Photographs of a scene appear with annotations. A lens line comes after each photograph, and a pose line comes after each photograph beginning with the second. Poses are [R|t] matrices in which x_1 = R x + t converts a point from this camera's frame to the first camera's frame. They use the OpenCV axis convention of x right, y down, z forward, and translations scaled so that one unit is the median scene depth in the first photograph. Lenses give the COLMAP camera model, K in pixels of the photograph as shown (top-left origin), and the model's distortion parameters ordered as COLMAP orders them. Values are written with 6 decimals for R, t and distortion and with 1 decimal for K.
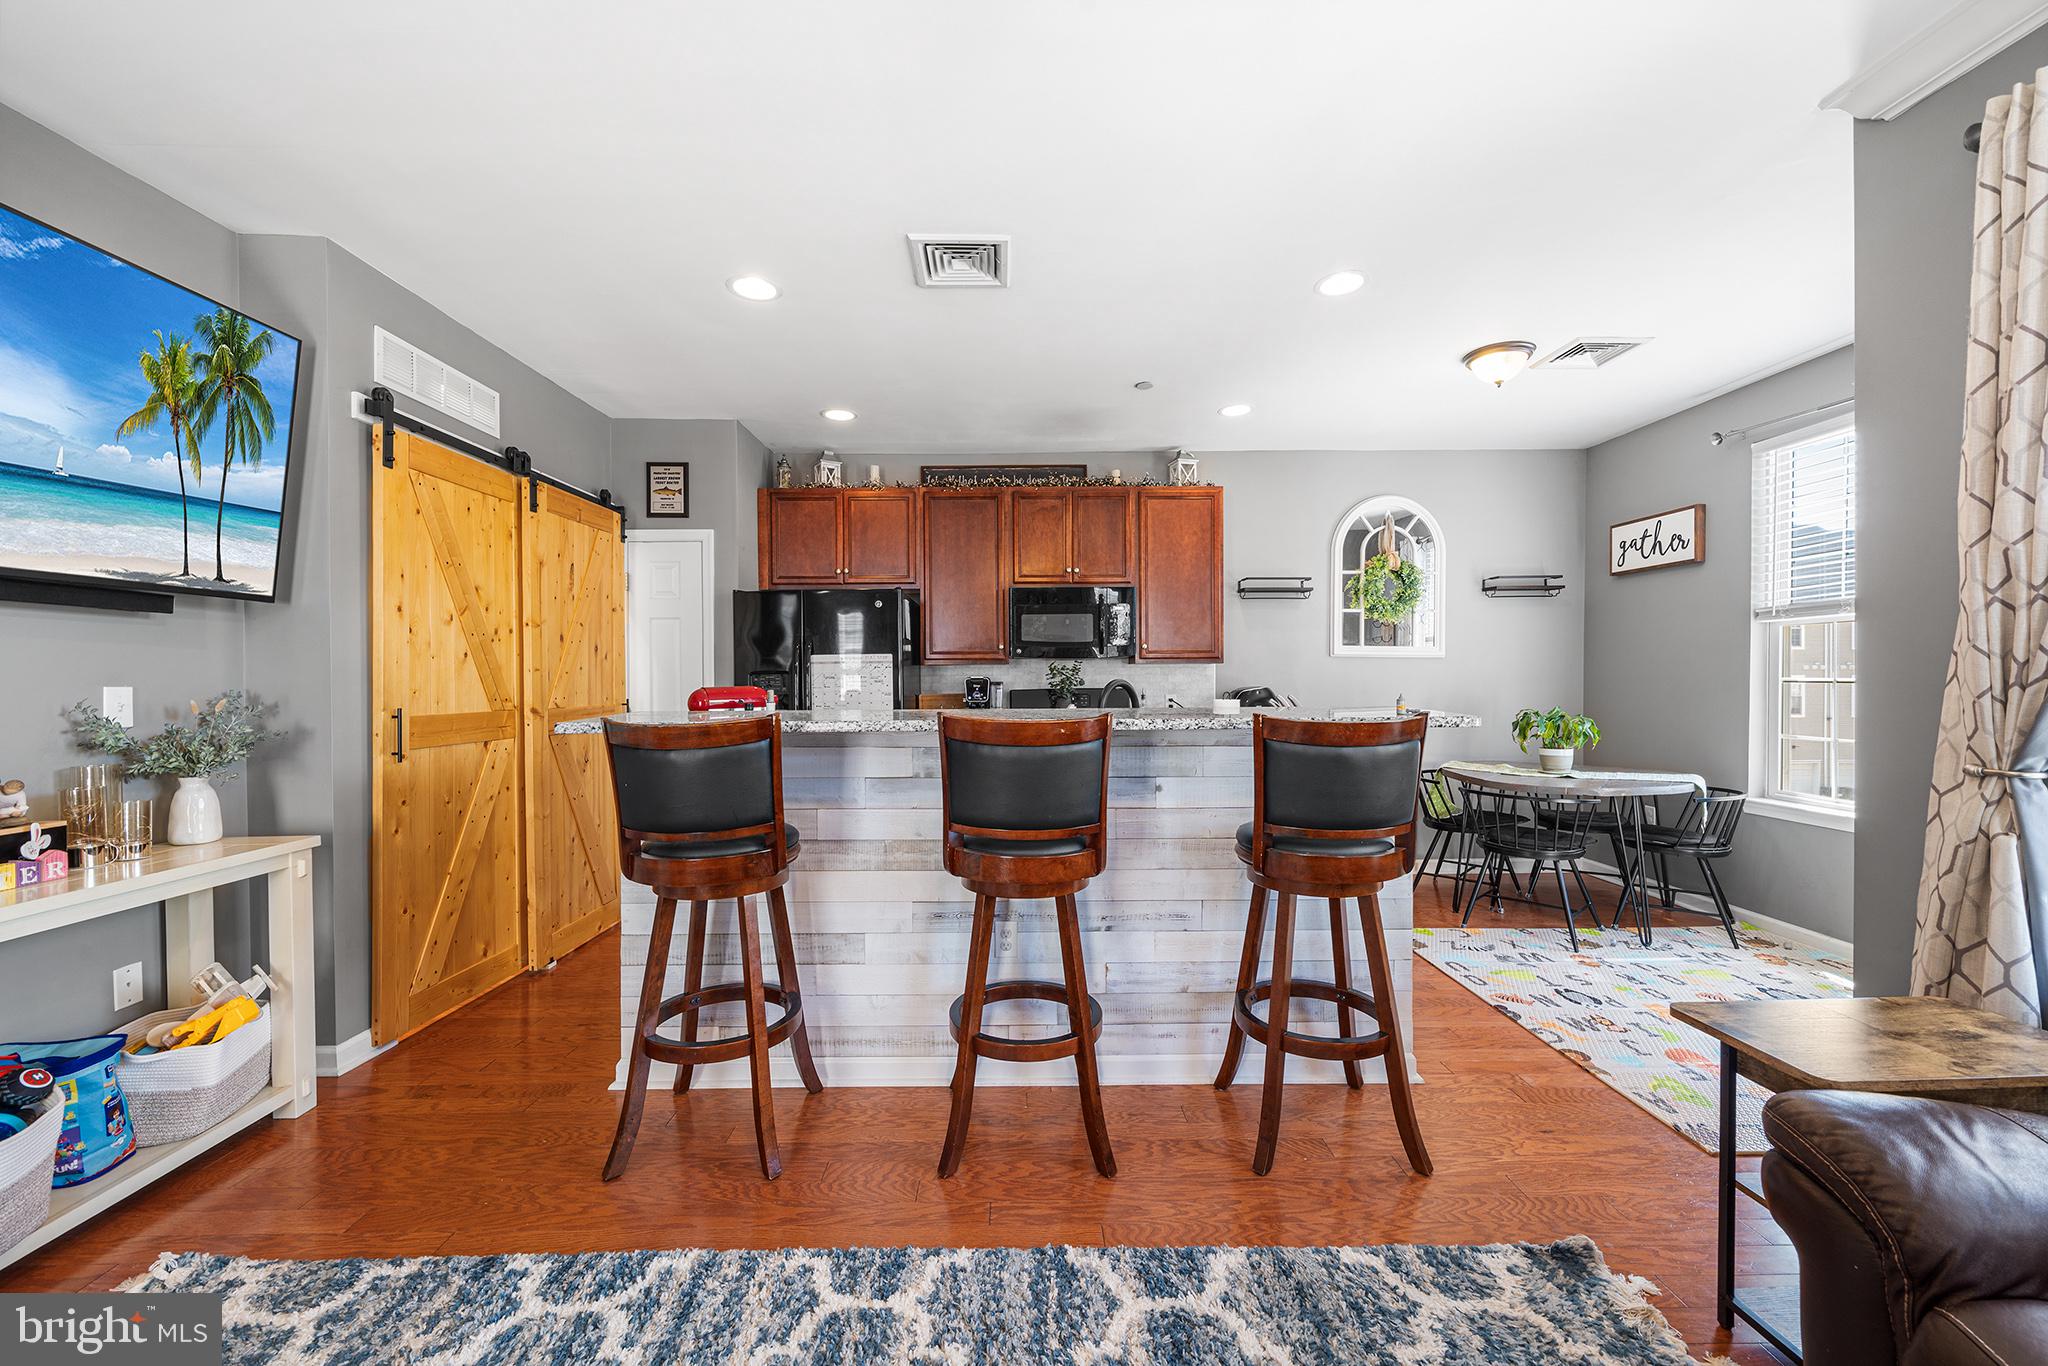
lens RADIAL K [[780.4, 0, 1019.7], [0, 780.4, 680.7], [0, 0, 1]] dist [-0.001269, -0.000266]
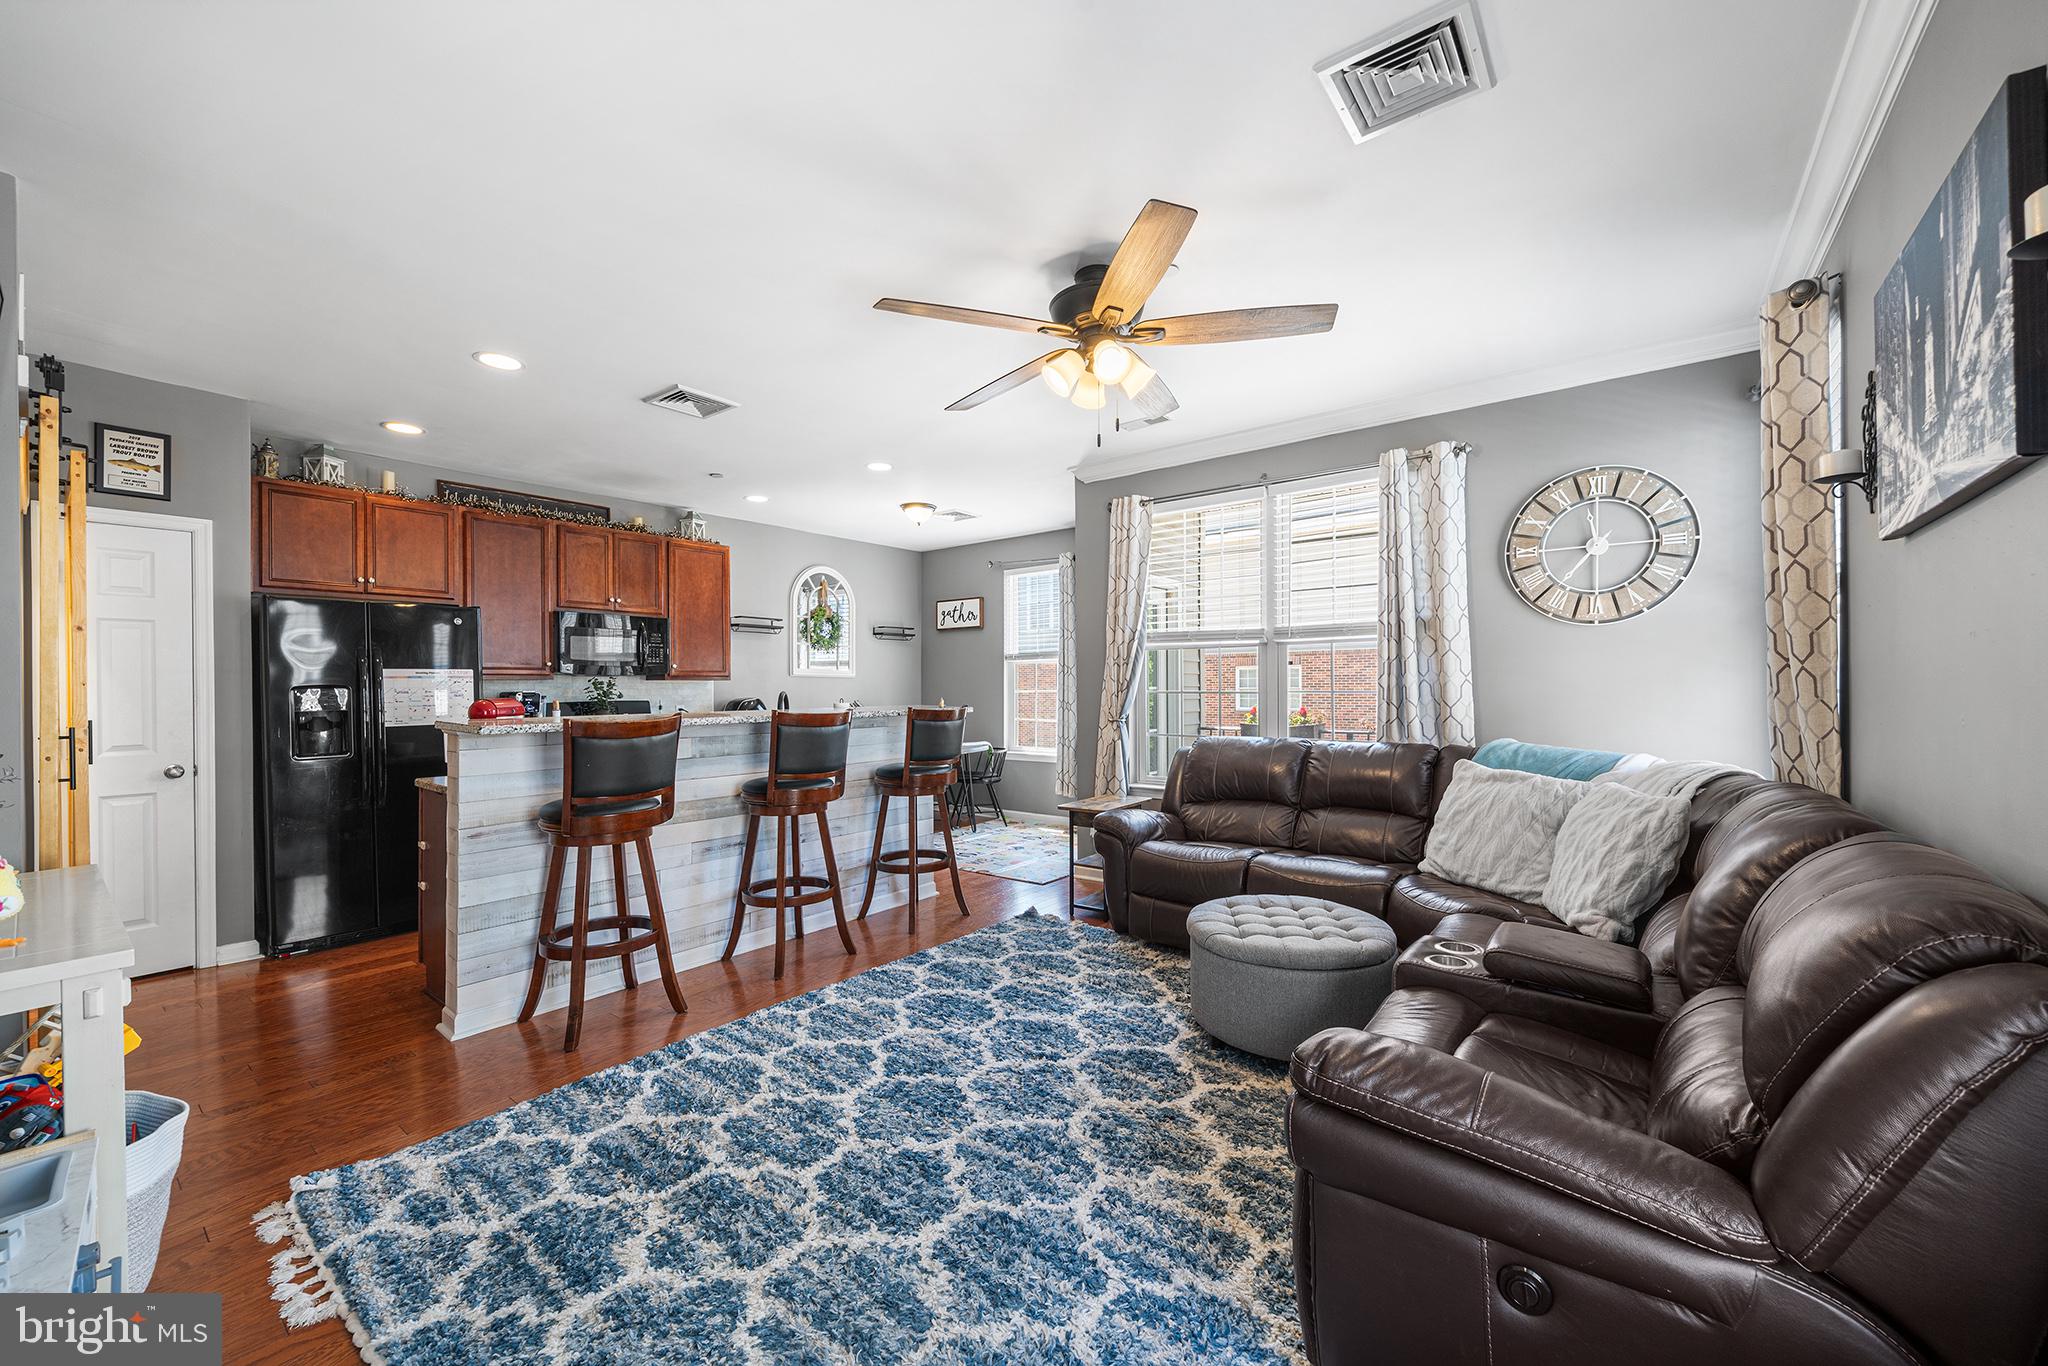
lens RADIAL K [[787.0, 0, 1022.9], [0, 787.0, 687.7], [0, 0, 1]] dist [-0.001547, -0.000196]
pose [[0.622587, -0.000108, 0.782551, -0.582497], [0.009045, 0.999934, -0.007058, 0.005039], [-0.782499, 0.011473, 0.622547, -0.265388]]
